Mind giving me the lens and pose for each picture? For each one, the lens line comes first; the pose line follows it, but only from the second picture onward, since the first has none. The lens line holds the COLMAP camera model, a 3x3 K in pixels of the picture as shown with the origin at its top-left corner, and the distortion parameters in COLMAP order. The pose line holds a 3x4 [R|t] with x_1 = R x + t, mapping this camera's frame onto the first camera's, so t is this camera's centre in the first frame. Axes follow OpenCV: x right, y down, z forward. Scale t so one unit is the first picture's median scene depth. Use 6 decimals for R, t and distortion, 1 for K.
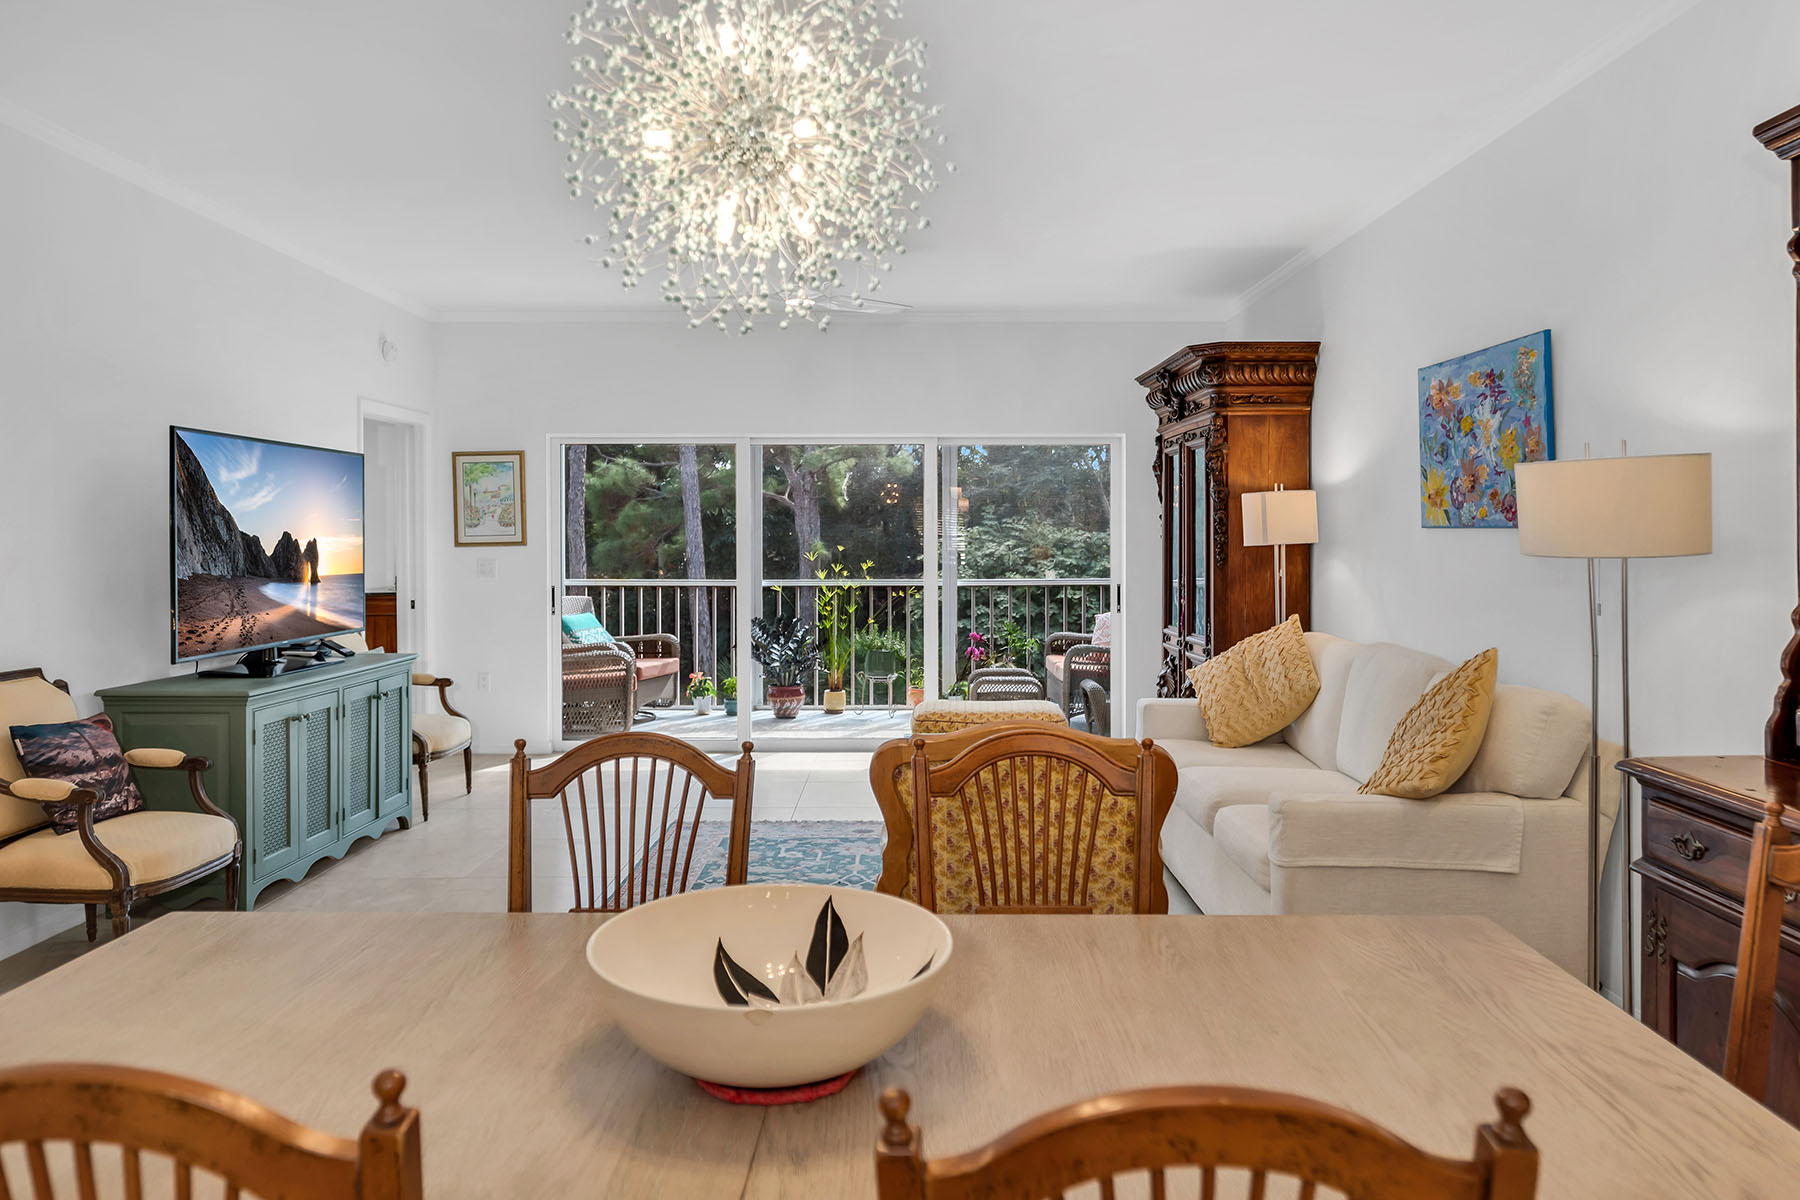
lens RADIAL K [[1177.0, 0, 908.4], [0, 1177.0, 558.3], [0, 0, 1]] dist [0.001772, 0.003284]
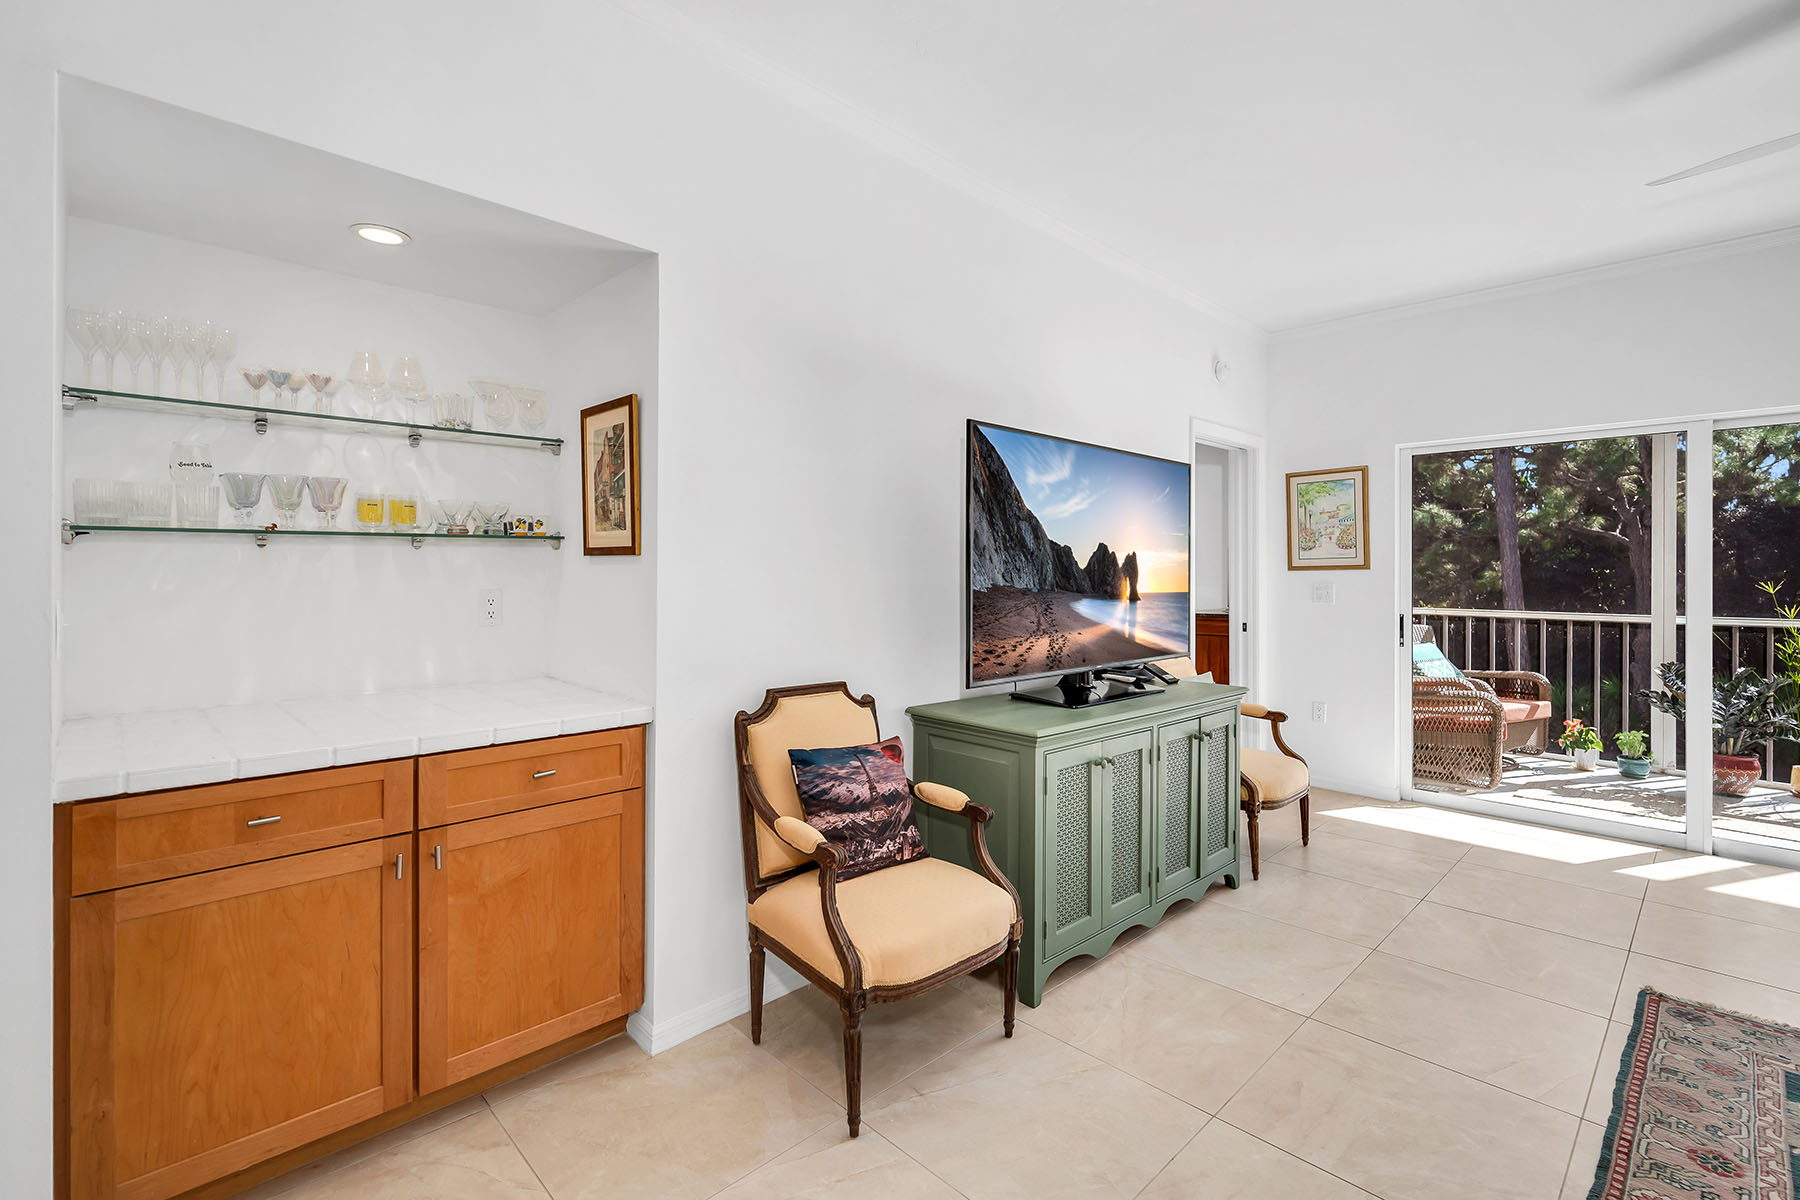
lens RADIAL K [[801.4, 0, 912.4], [0, 801.4, 564.7], [0, 0, 1]] dist [0.004261, -0.001452]
pose [[0.698778, -0.004633, -0.715324, -0.180748], [-0.017545, 0.999567, -0.023613, 0.010433], [0.715123, 0.029051, 0.698394, 0.444350]]
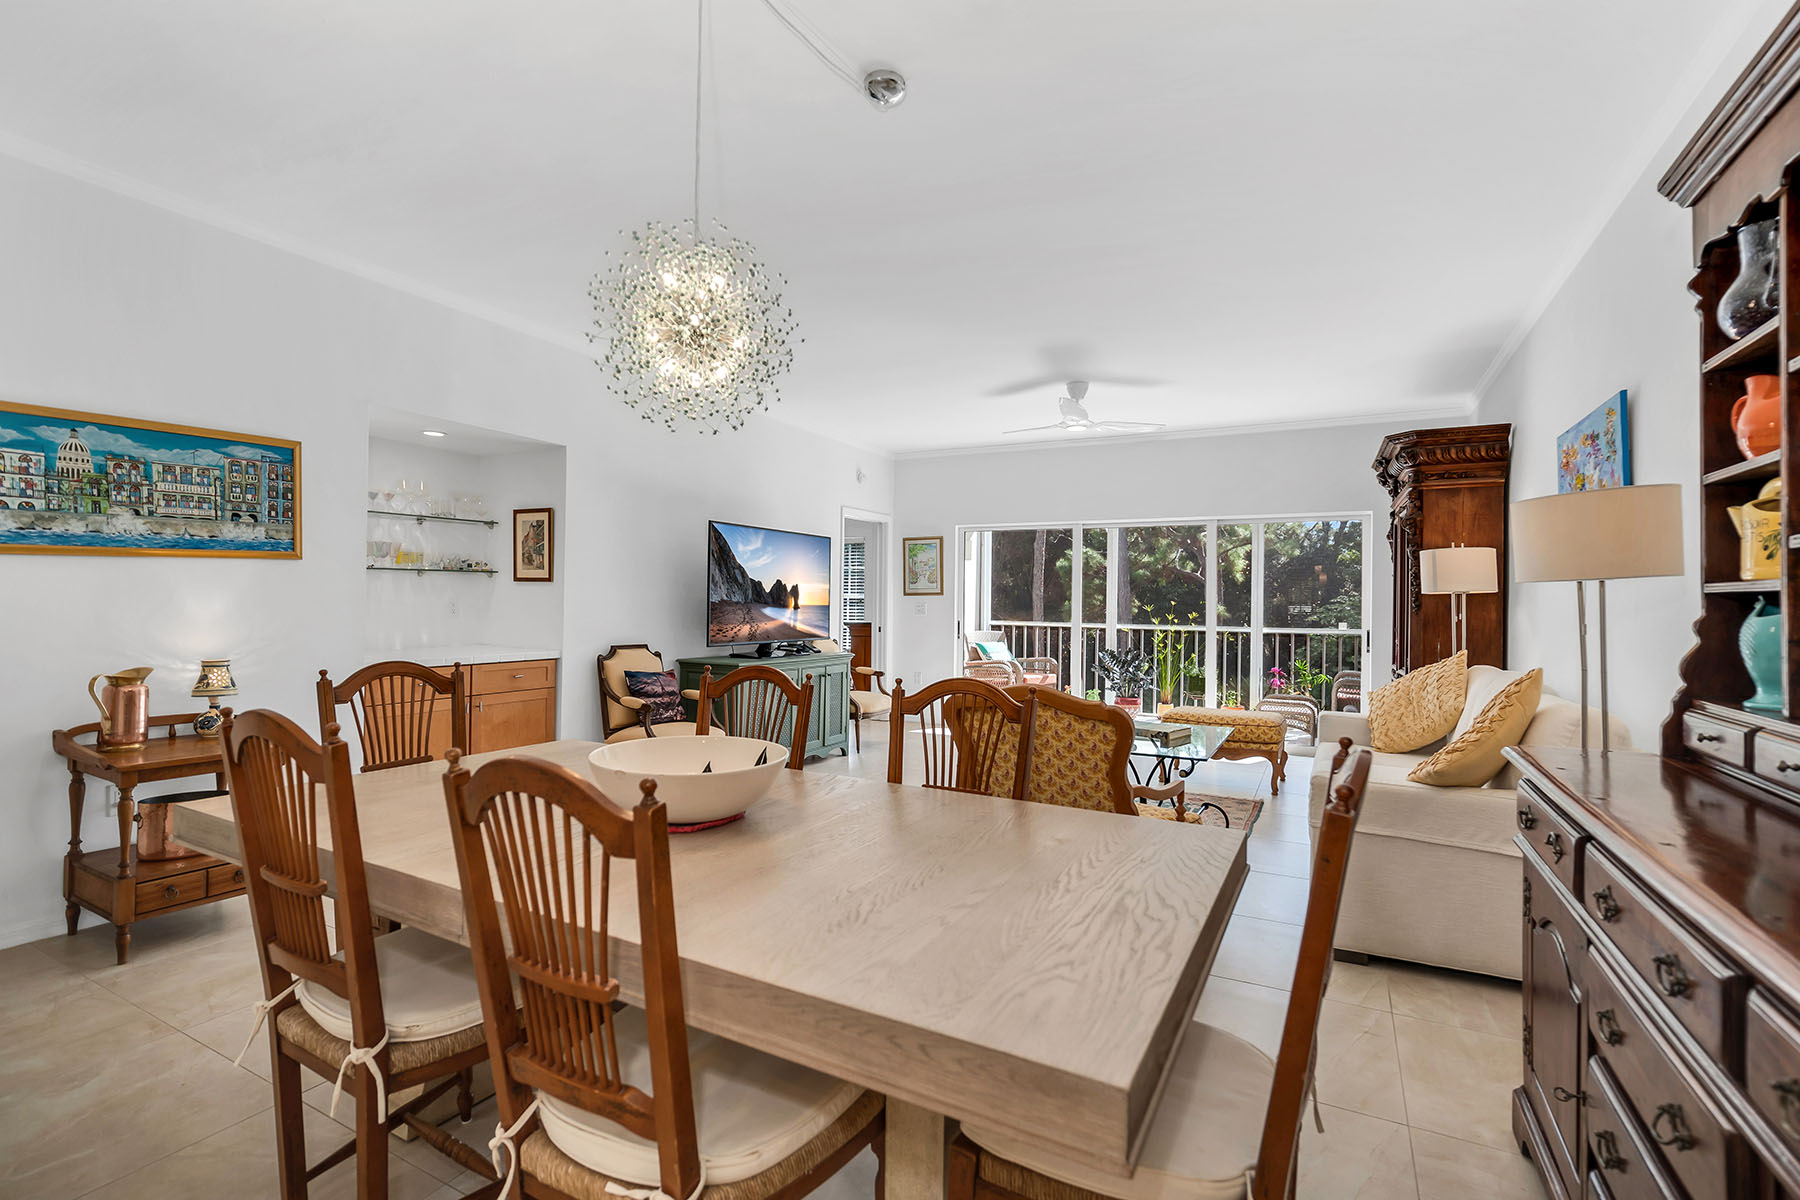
lens RADIAL K [[801.4, 0, 913.4], [0, 801.4, 596.2], [0, 0, 1]] dist [0.004261, -0.001452]
pose [[0.887073, 0.010343, -0.461514, 0.208710], [-0.024218, 0.999415, -0.024150, 0.026399], [0.460994, 0.032599, 0.886804, 0.010988]]
